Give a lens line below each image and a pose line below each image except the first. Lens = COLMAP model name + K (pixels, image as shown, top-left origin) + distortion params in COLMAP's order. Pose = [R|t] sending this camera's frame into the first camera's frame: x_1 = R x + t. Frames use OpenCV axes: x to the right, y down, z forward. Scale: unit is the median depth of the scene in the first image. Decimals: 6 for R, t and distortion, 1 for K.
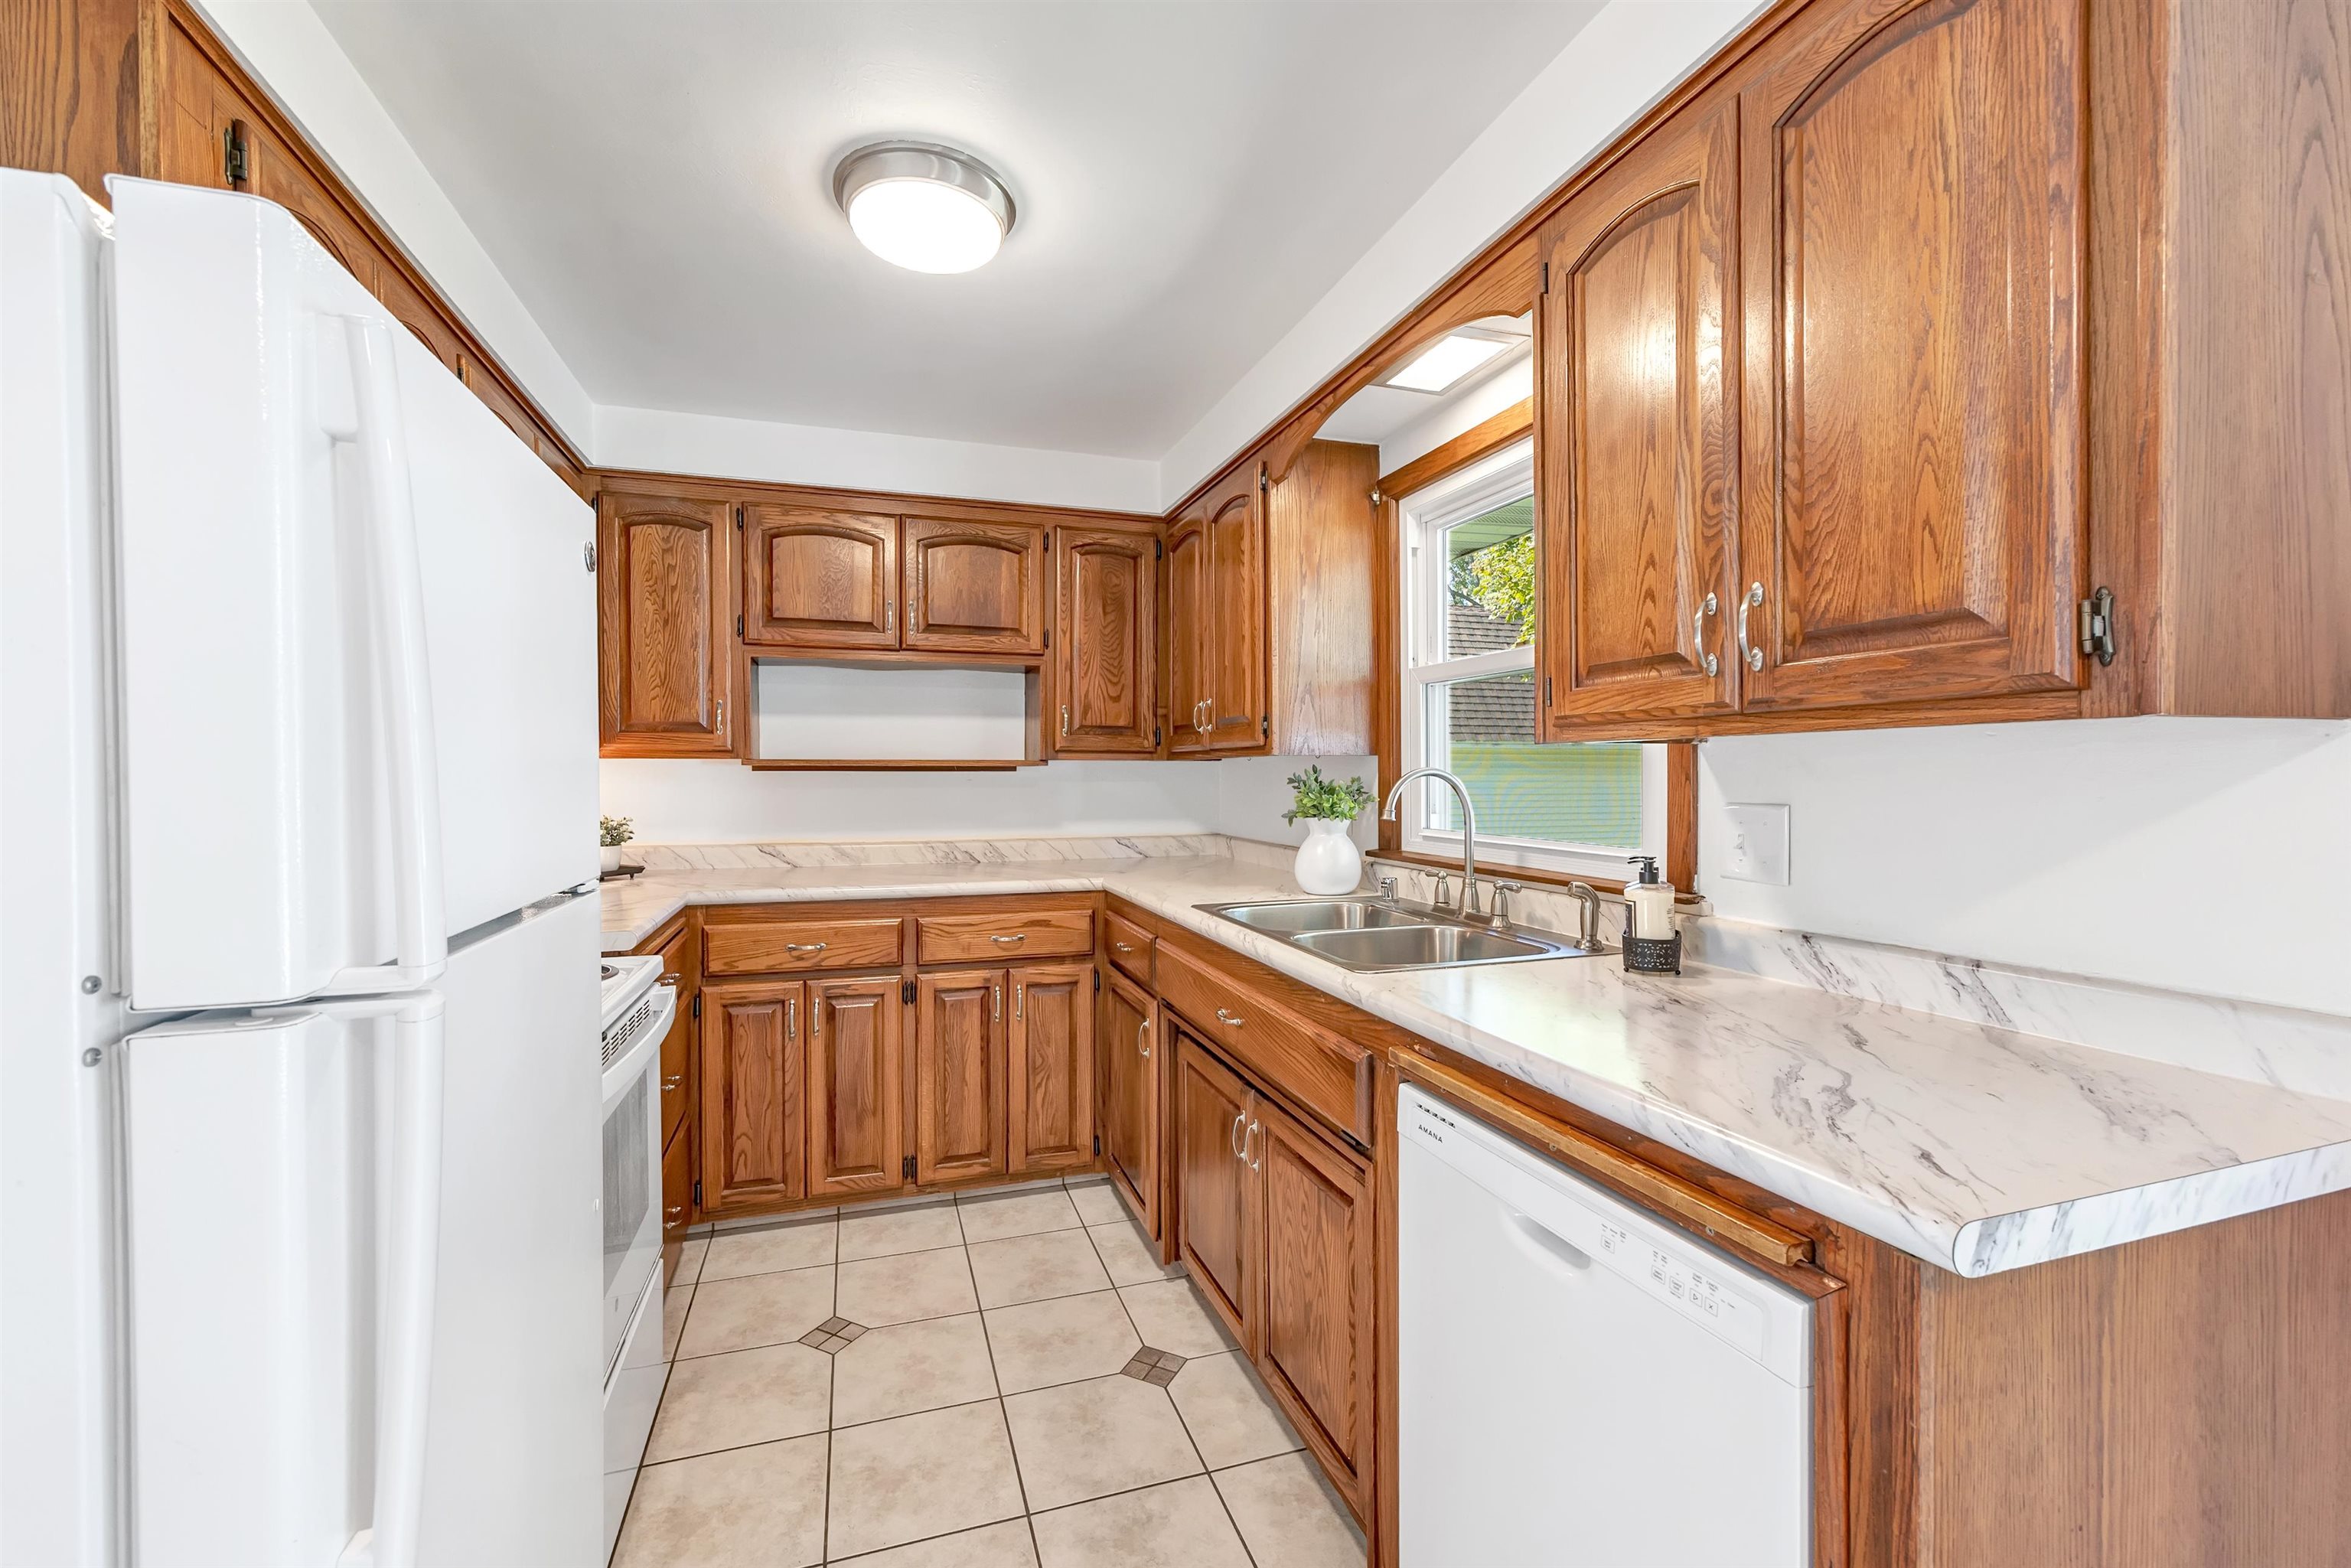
lens RADIAL K [[958.9, 0, 1167.3], [0, 958.9, 786.2], [0, 0, 1]] dist [-0.001365, 0.000037]
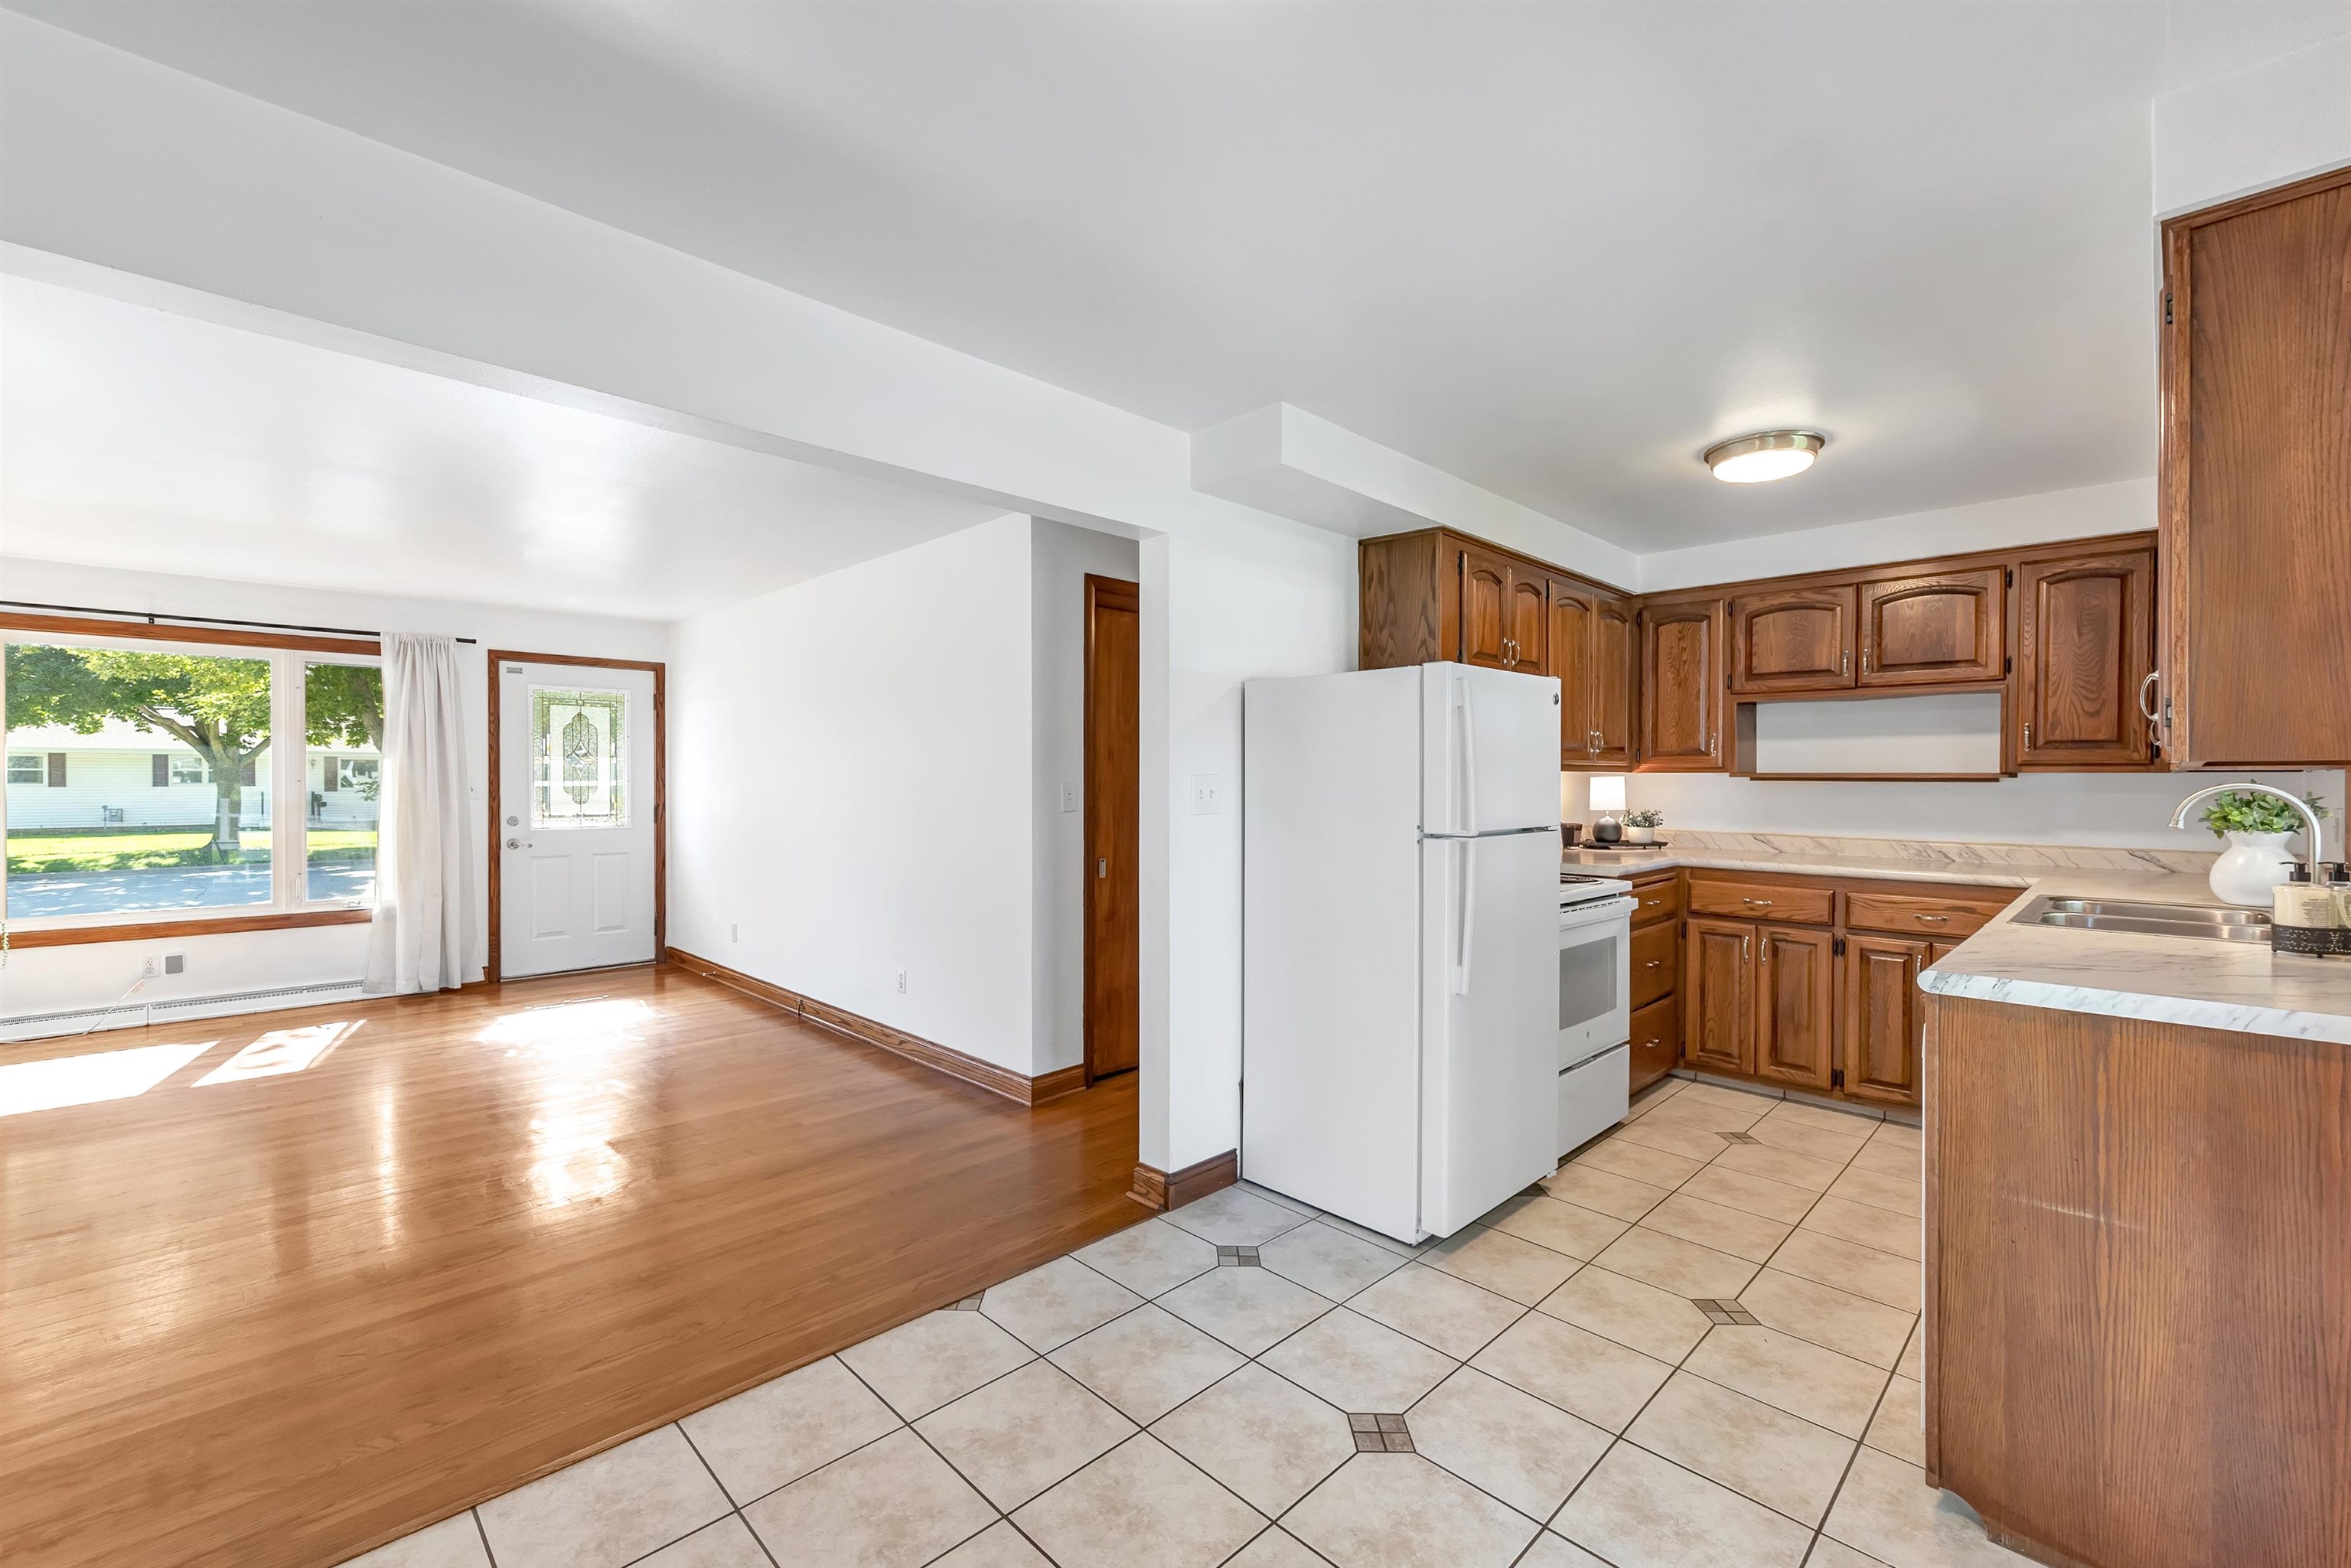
lens RADIAL K [[958.9, 0, 1167.3], [0, 958.9, 786.2], [0, 0, 1]] dist [-0.001365, 0.000037]
pose [[0.447066, 0.009773, -0.894447, 0.498949], [-0.015639, 0.999873, 0.003108, 0.000748], [0.894364, 0.012599, 0.447162, -0.435074]]
